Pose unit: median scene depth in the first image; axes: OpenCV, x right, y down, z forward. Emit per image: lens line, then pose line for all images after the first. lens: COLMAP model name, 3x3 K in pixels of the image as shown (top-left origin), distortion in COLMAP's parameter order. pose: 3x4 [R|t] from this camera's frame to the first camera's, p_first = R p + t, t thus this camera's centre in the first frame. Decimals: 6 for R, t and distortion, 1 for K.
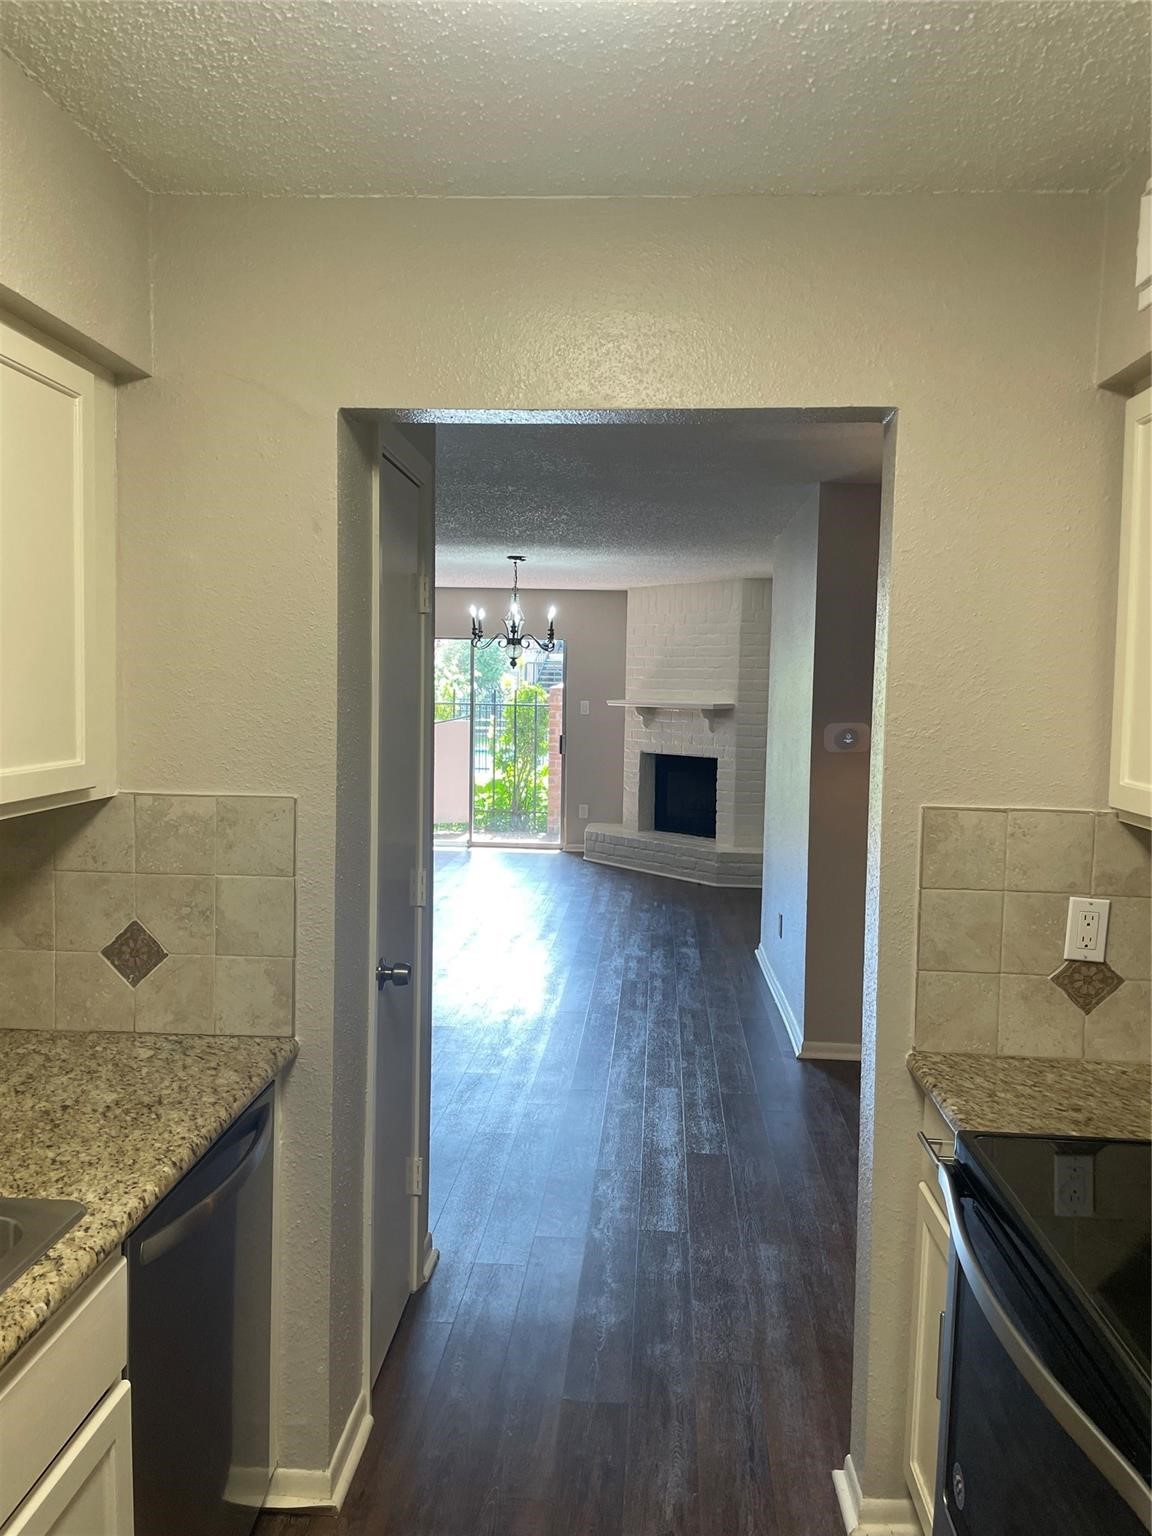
lens RADIAL K [[1137.7, 0, 576.0], [0, 1137.7, 768.0], [0, 0, 1]] dist [0.079567, -0.119527]
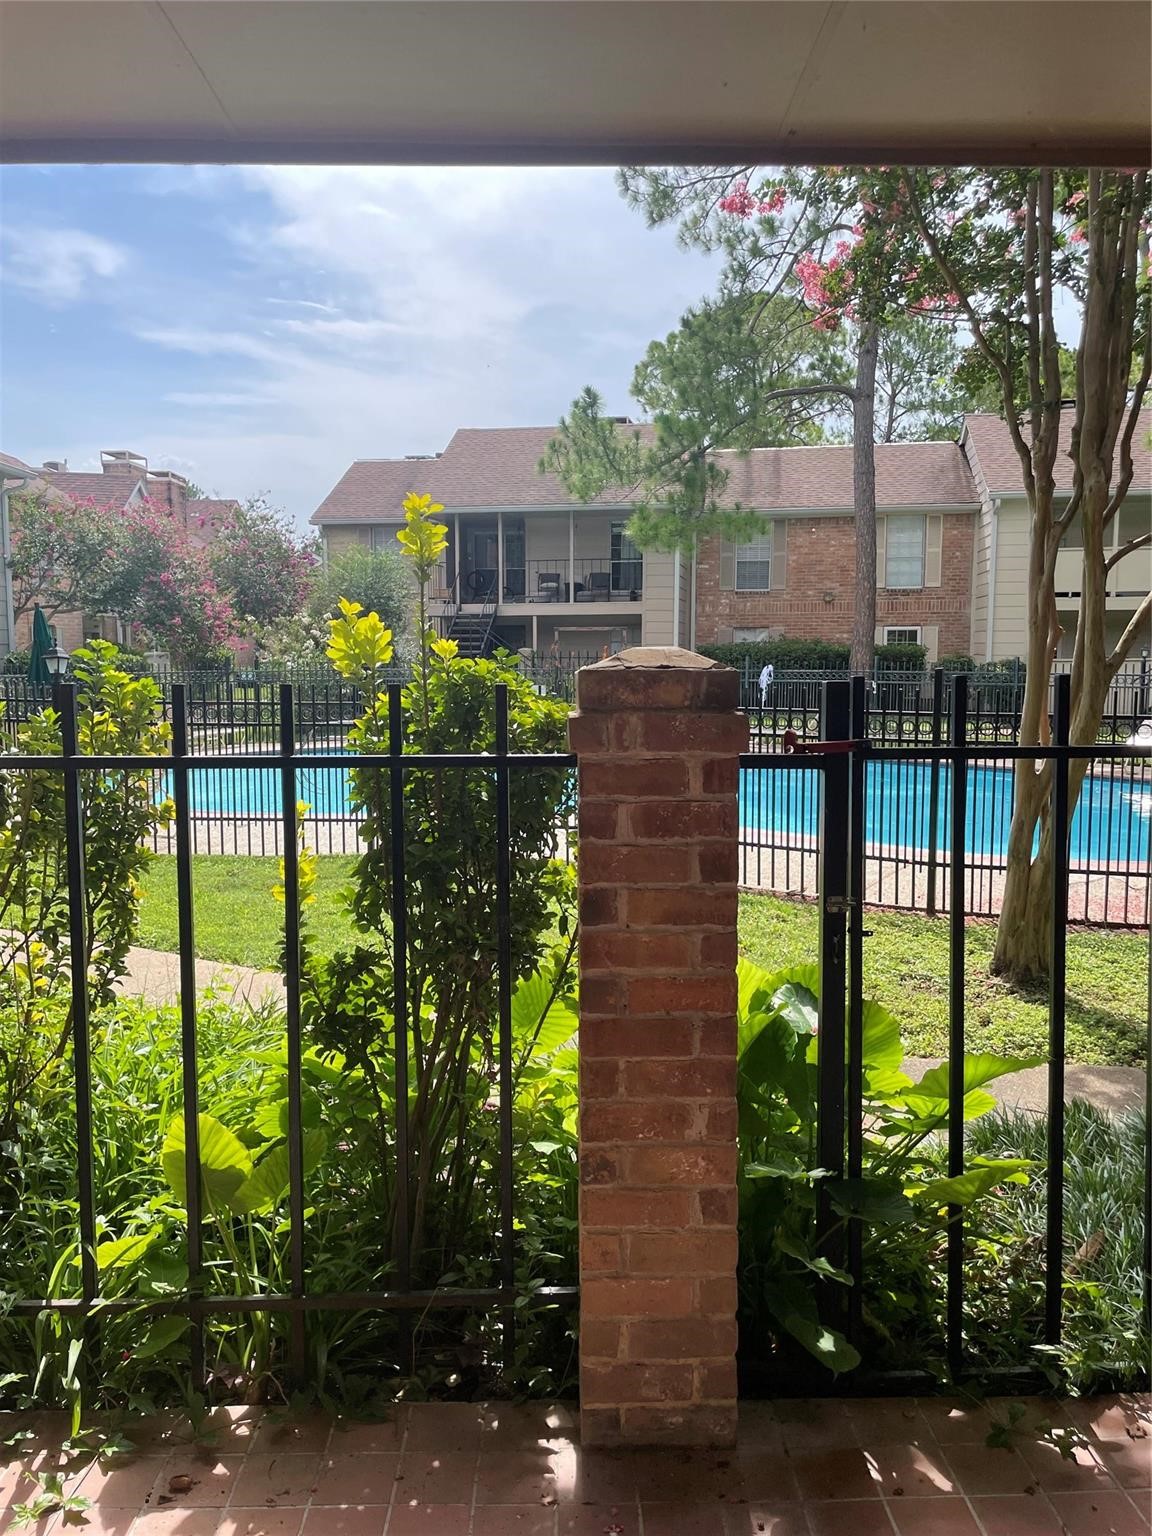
lens RADIAL K [[1137.7, 0, 576.0], [0, 1137.7, 768.0], [0, 0, 1]] dist [0.079567, -0.119527]
pose [[0.996128, -0.026445, 0.083846, -0.051182], [0.023507, 0.999081, 0.035835, -0.078703], [-0.084717, -0.033725, 0.995834, 1.053199]]
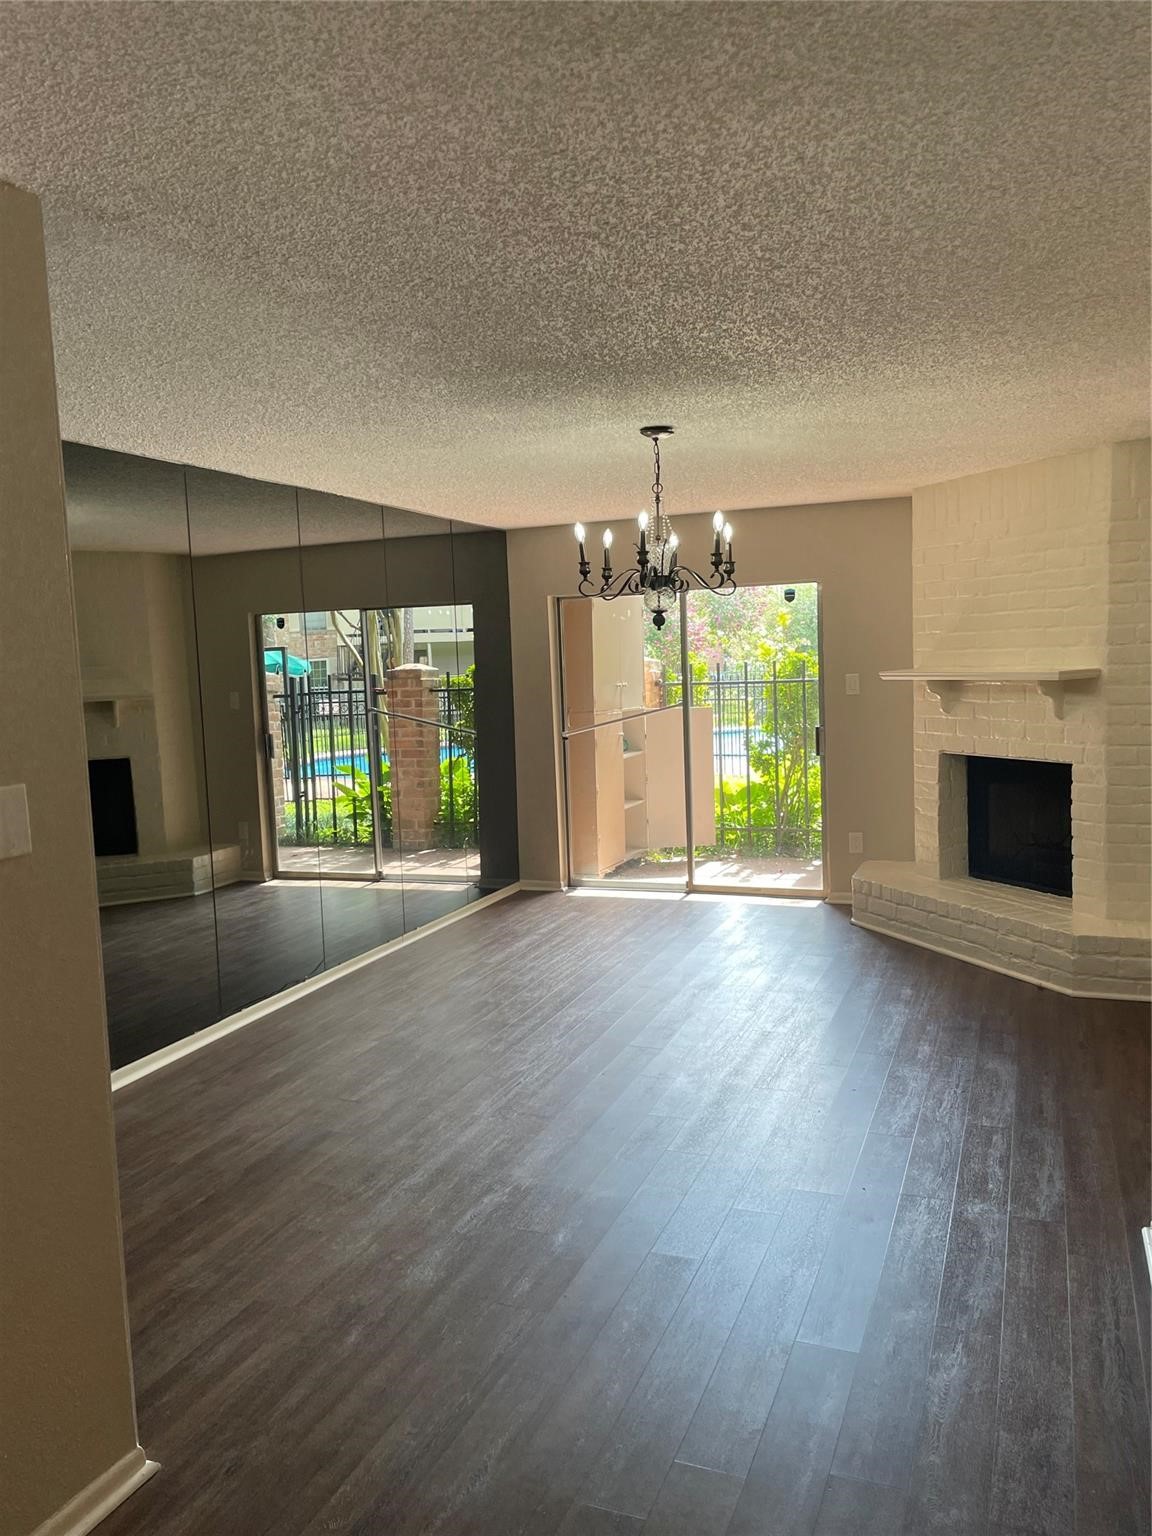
lens RADIAL K [[1137.7, 0, 576.0], [0, 1137.7, 768.0], [0, 0, 1]] dist [0.079567, -0.119527]
pose [[0.951201, -0.023310, -0.307691, 0.062486], [0.031142, 0.999303, 0.020568, -0.025478], [0.306997, -0.029146, 0.951264, 0.358731]]
